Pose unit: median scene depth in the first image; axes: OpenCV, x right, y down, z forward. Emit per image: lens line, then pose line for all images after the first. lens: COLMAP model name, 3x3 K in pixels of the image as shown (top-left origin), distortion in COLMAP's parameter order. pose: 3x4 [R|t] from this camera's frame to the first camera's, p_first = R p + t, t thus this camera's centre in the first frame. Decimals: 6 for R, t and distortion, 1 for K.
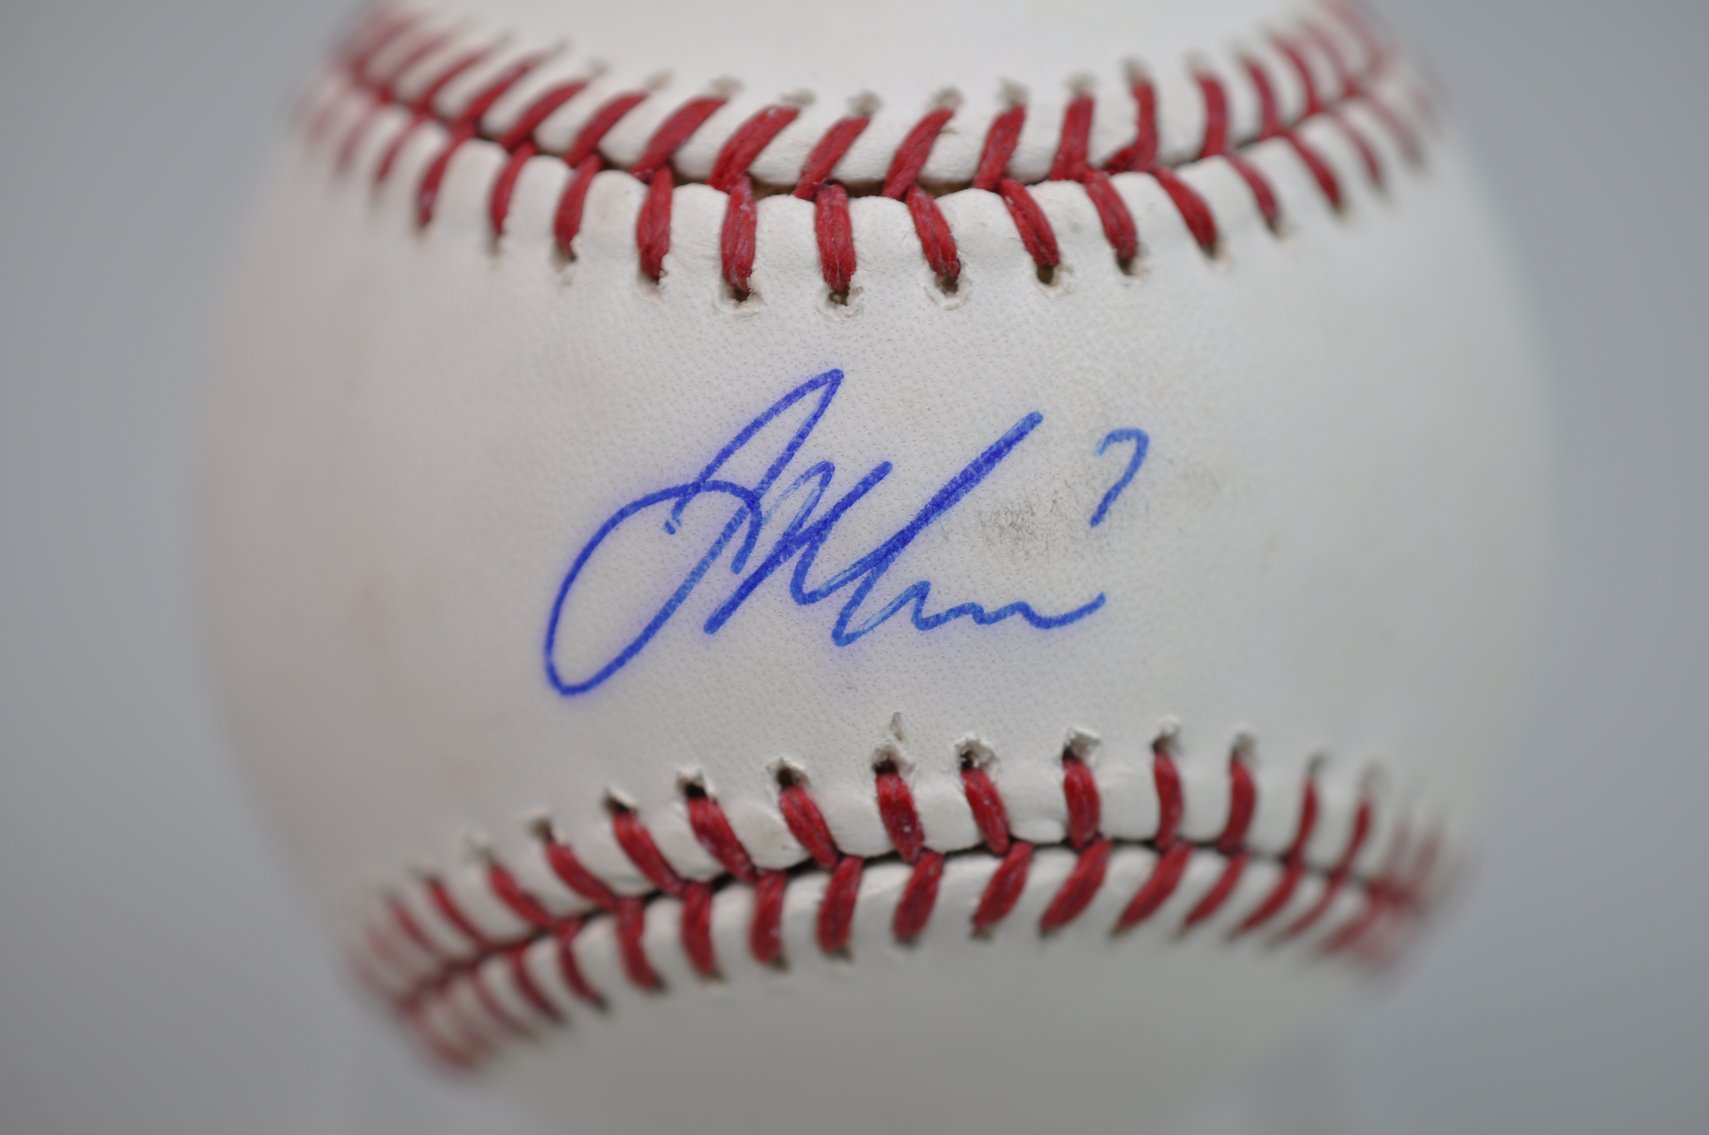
lens RADIAL K [[4589.9, 0, 854.5], [0, 4589.9, 567.5], [0, 0, 1]] dist [-0.054155, -0.182248]
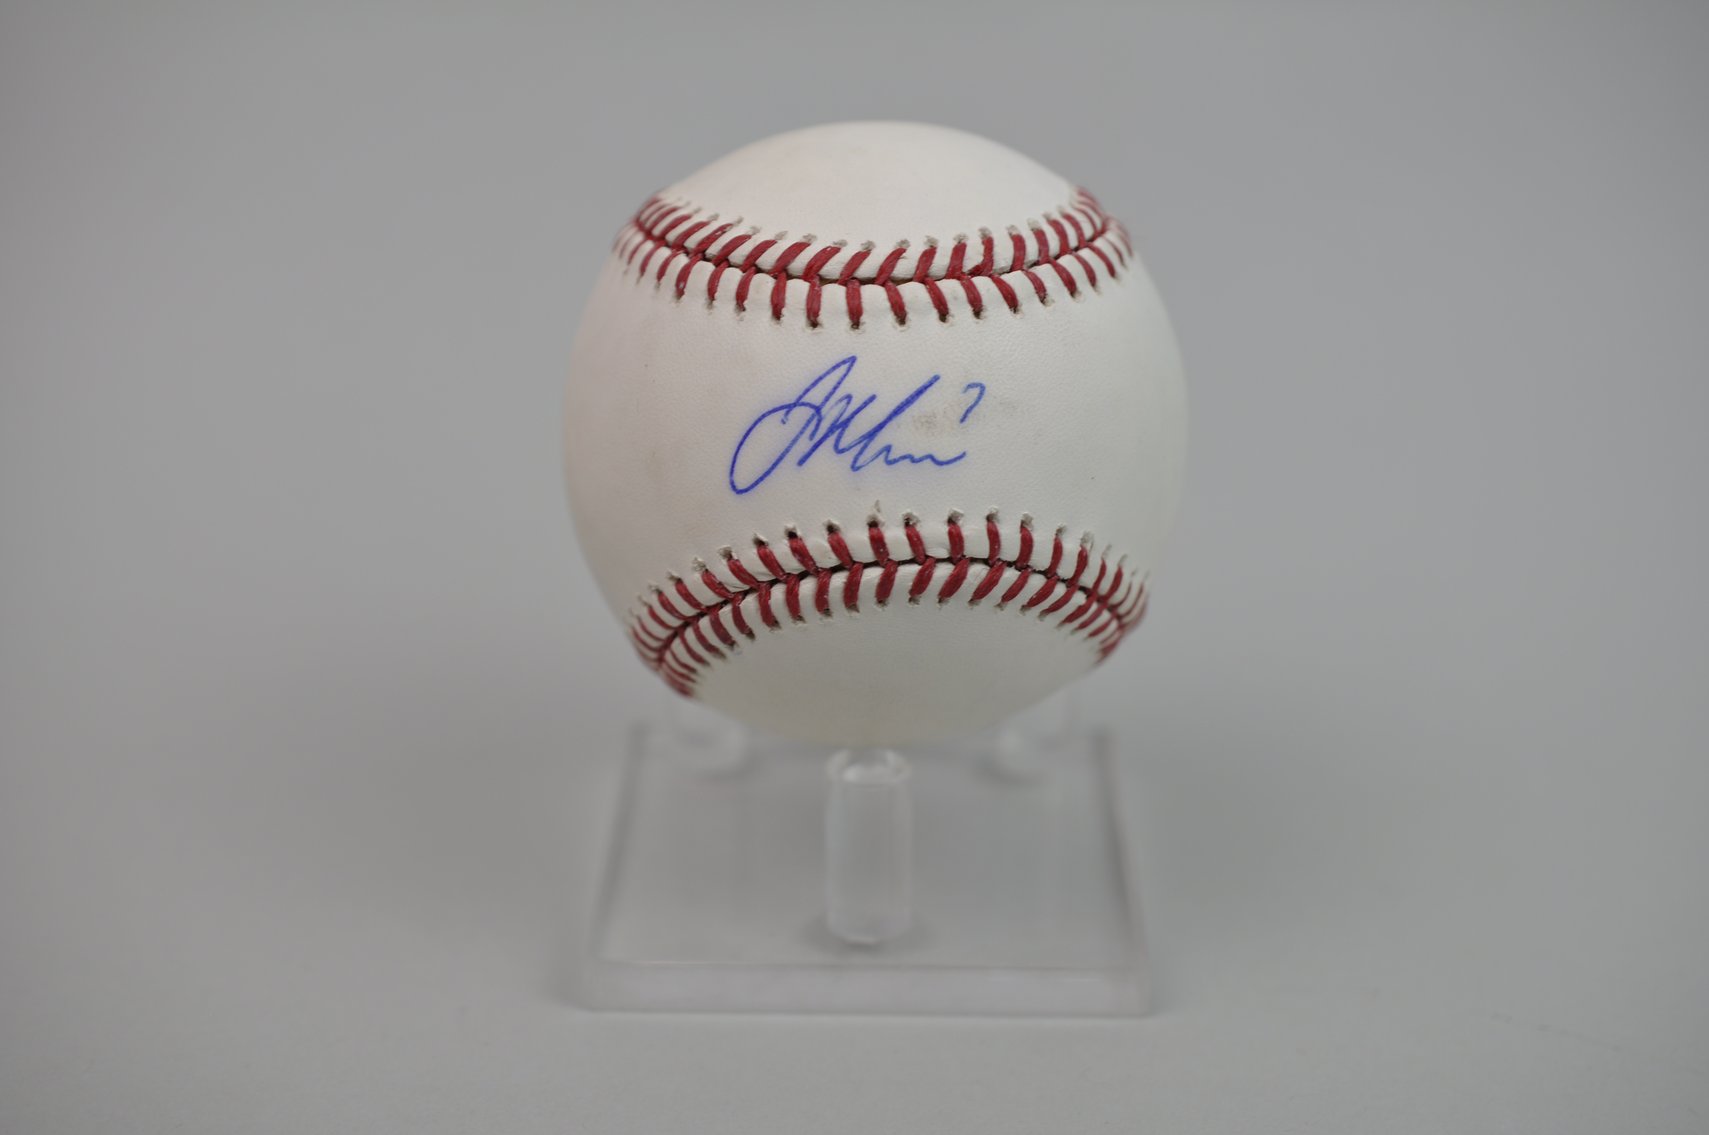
lens RADIAL K [[4589.9, 0, 854.5], [0, 4589.9, 567.5], [0, 0, 1]] dist [-0.054155, -0.182248]
pose [[0.999634, 0.011834, -0.024335, 0.054909], [-0.012812, 0.999099, -0.040452, 0.160911], [0.023835, 0.040749, 0.998885, -1.360012]]
